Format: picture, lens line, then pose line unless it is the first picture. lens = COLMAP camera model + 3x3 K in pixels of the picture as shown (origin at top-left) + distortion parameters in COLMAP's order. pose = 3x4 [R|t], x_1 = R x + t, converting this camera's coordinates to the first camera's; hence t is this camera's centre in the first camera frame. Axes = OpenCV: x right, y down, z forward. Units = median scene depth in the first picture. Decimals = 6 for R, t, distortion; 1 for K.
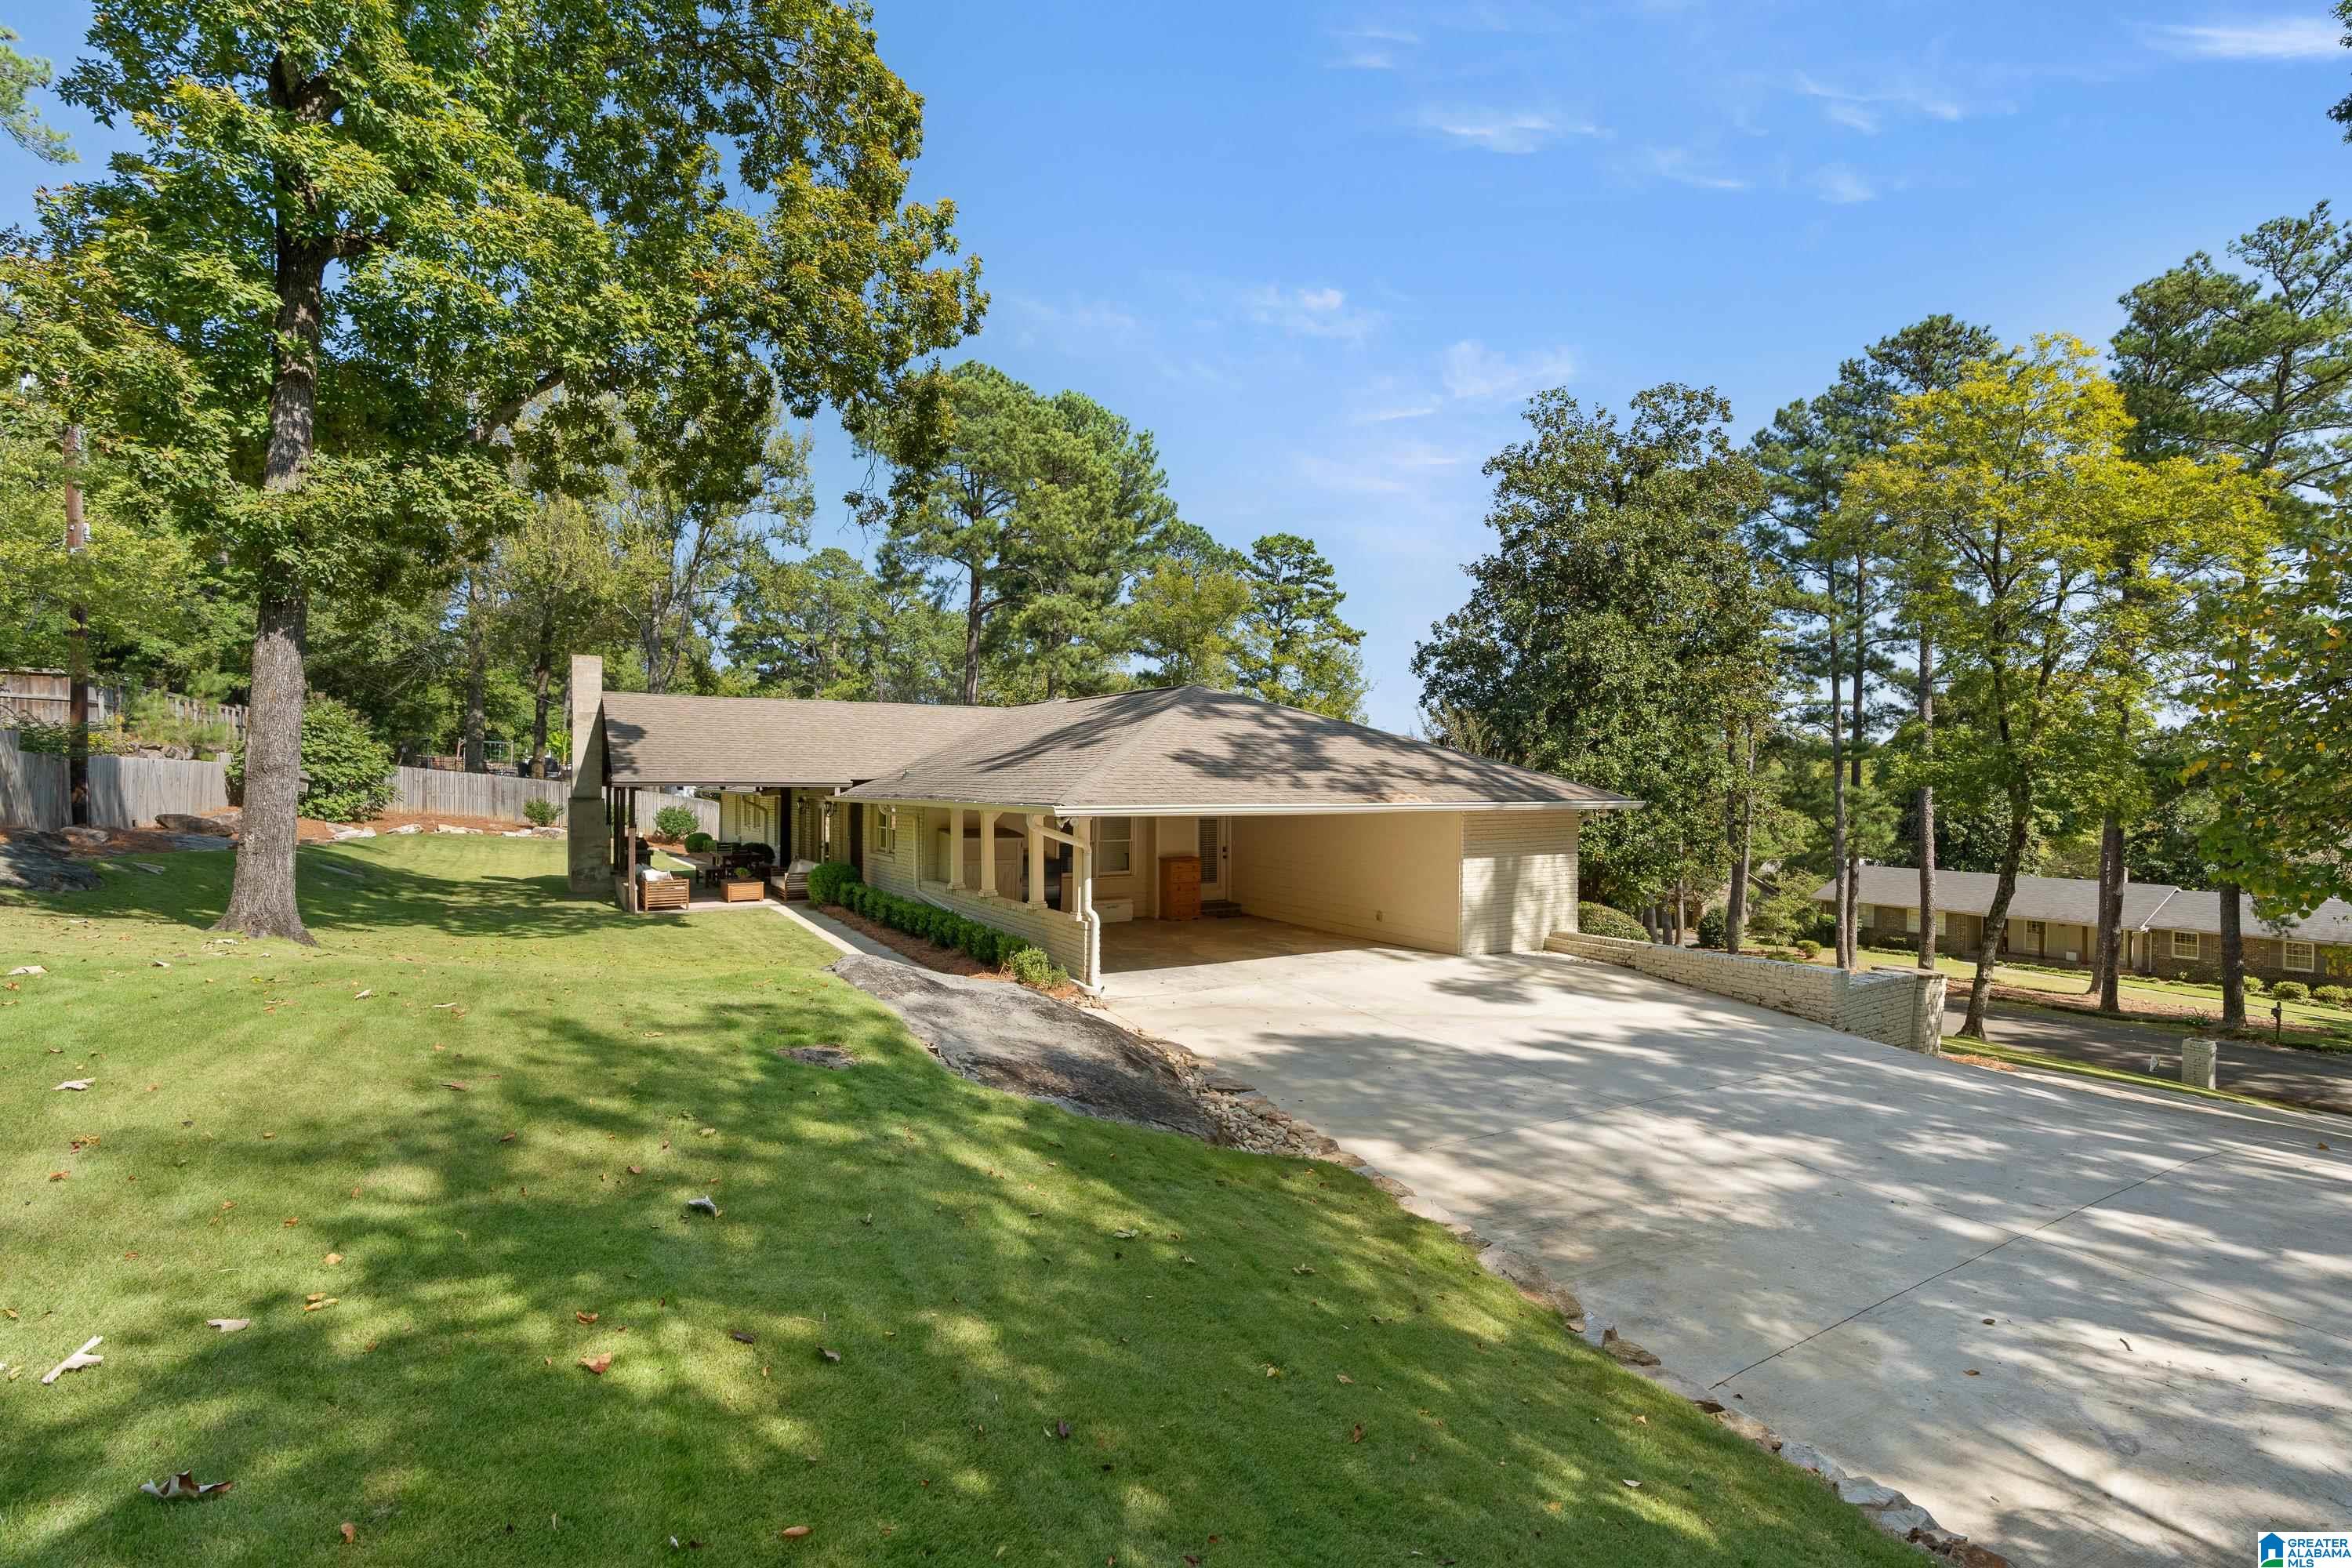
lens RADIAL K [[1066.4, 0, 1176.6], [0, 1066.4, 783.5], [0, 0, 1]] dist [-0.008875, 0.001654]
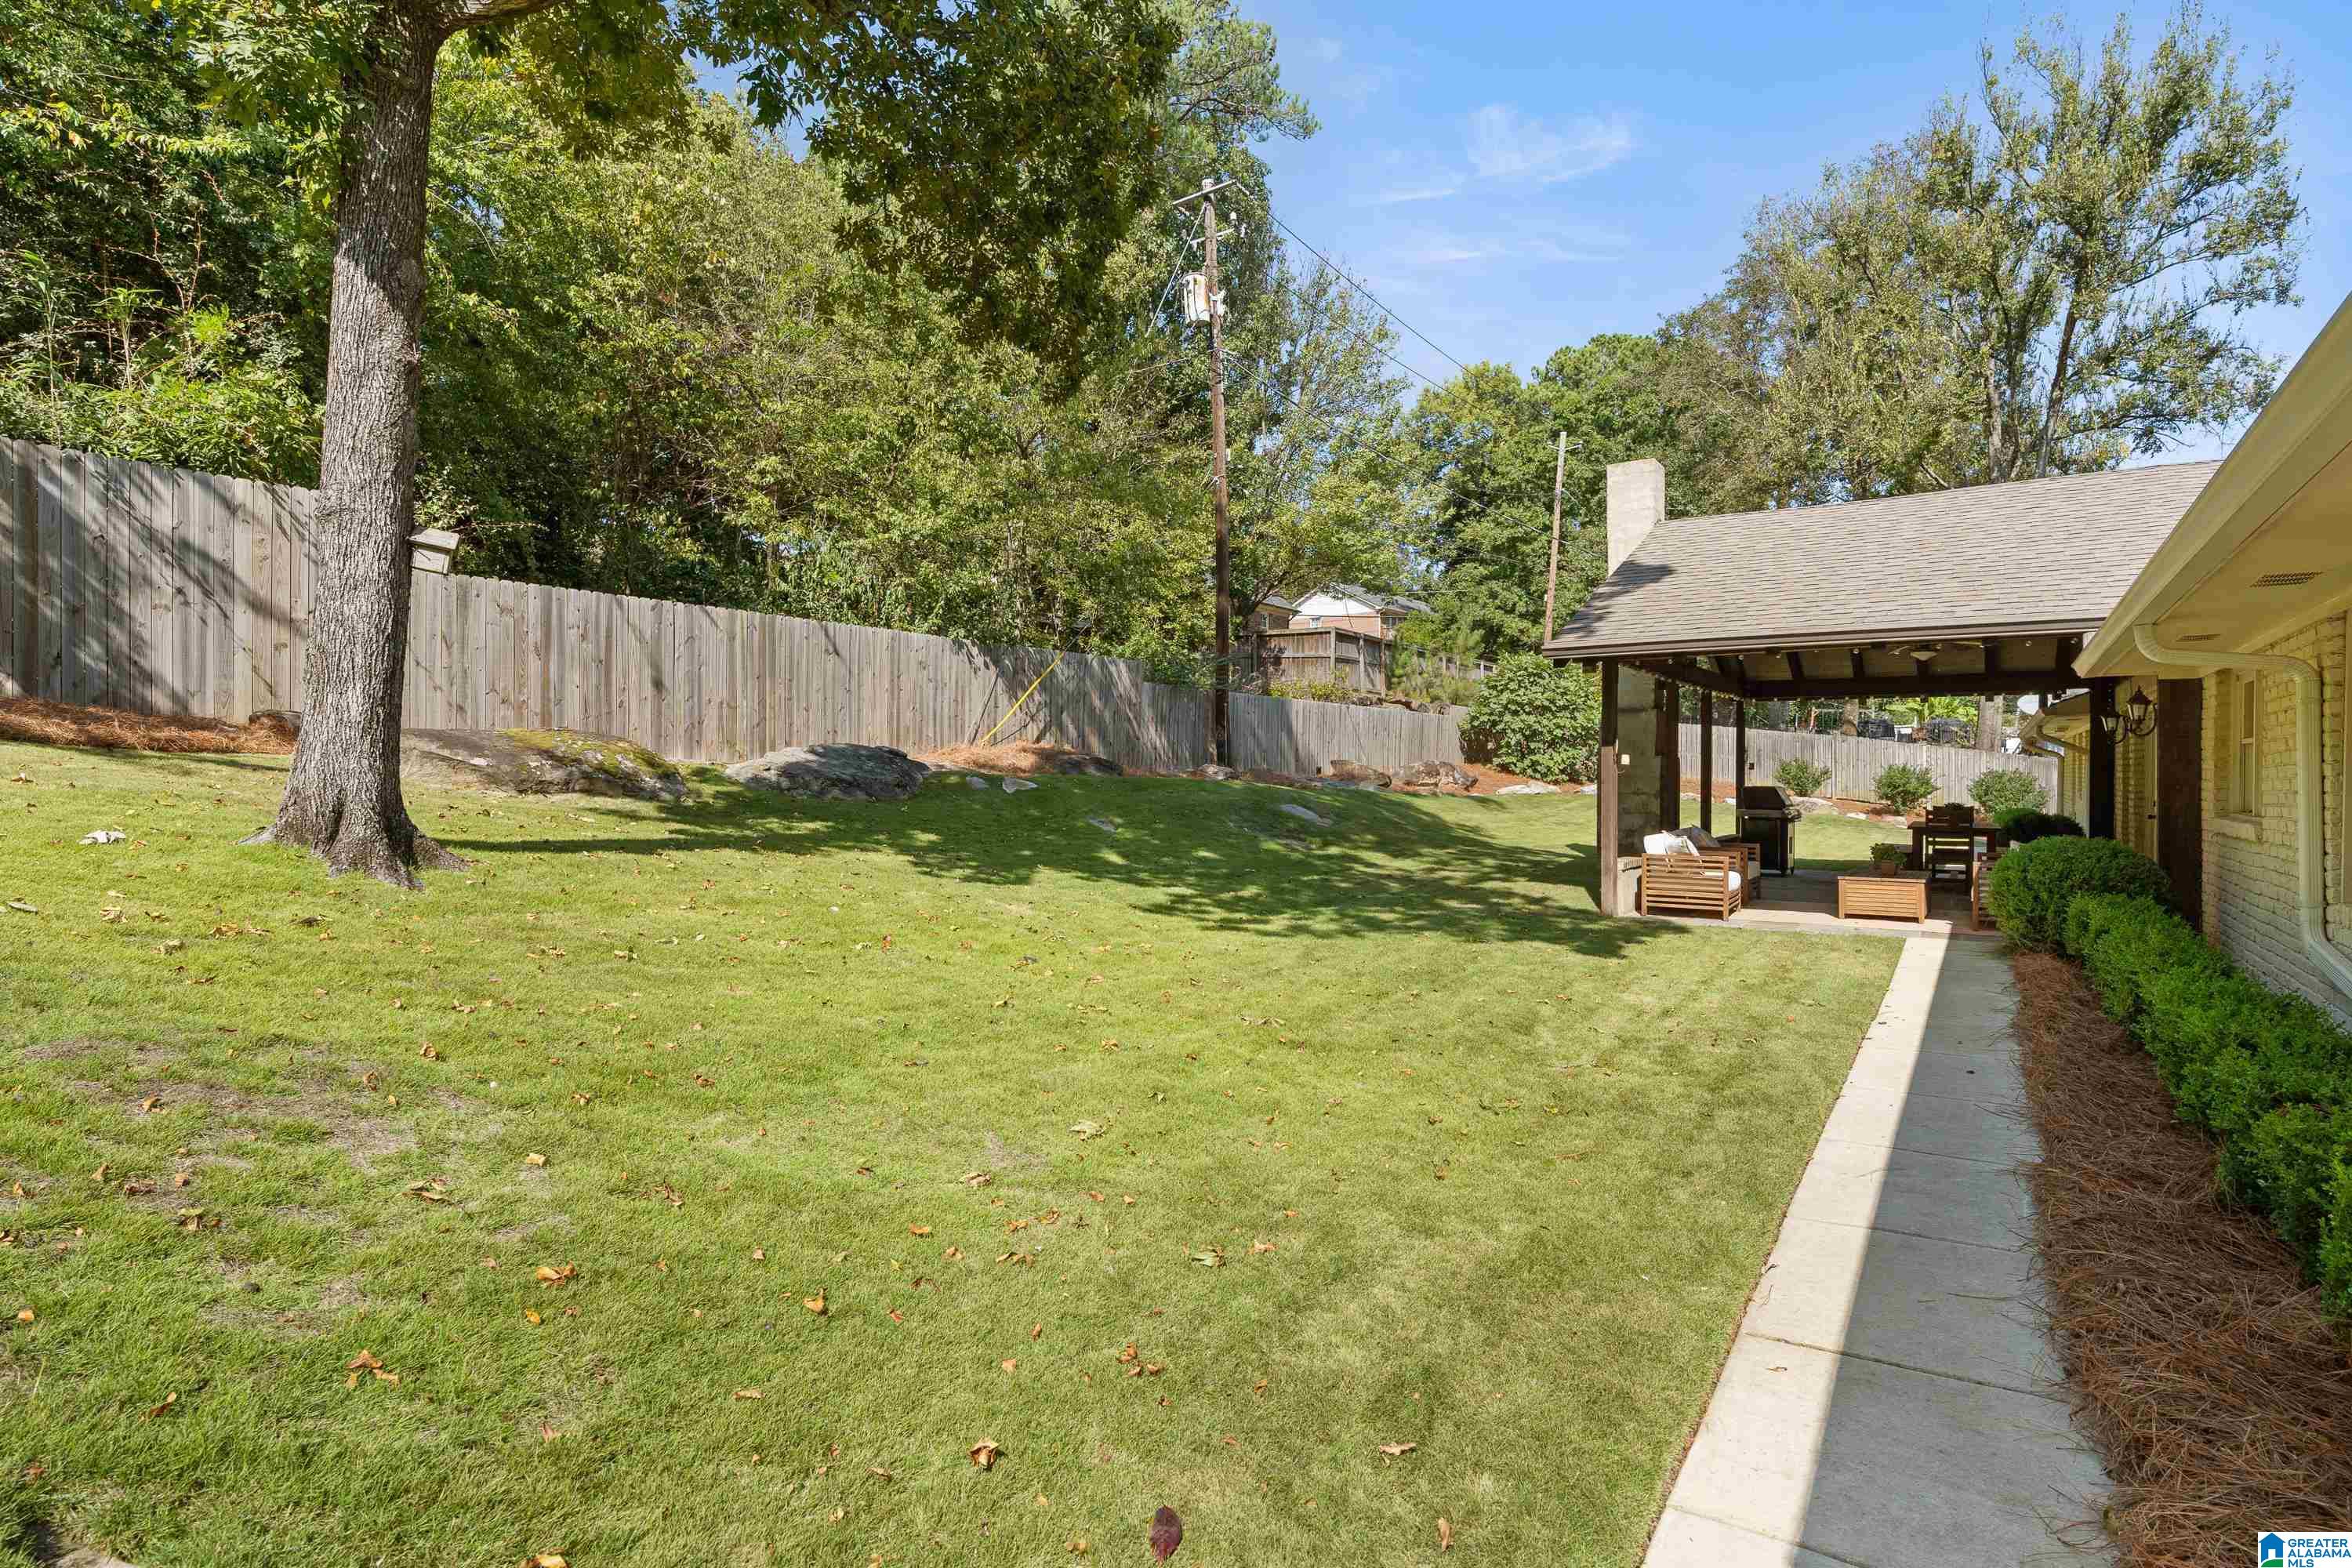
lens RADIAL K [[1217.8, 0, 1166.6], [0, 1217.8, 778.4], [0, 0, 1]] dist [-0.002943, -0.000563]
pose [[0.418548, 0.001245, -0.908194, -0.029034], [-0.004185, 0.999991, -0.000558, 0.029899], [0.908185, 0.004035, 0.418549, 0.265993]]
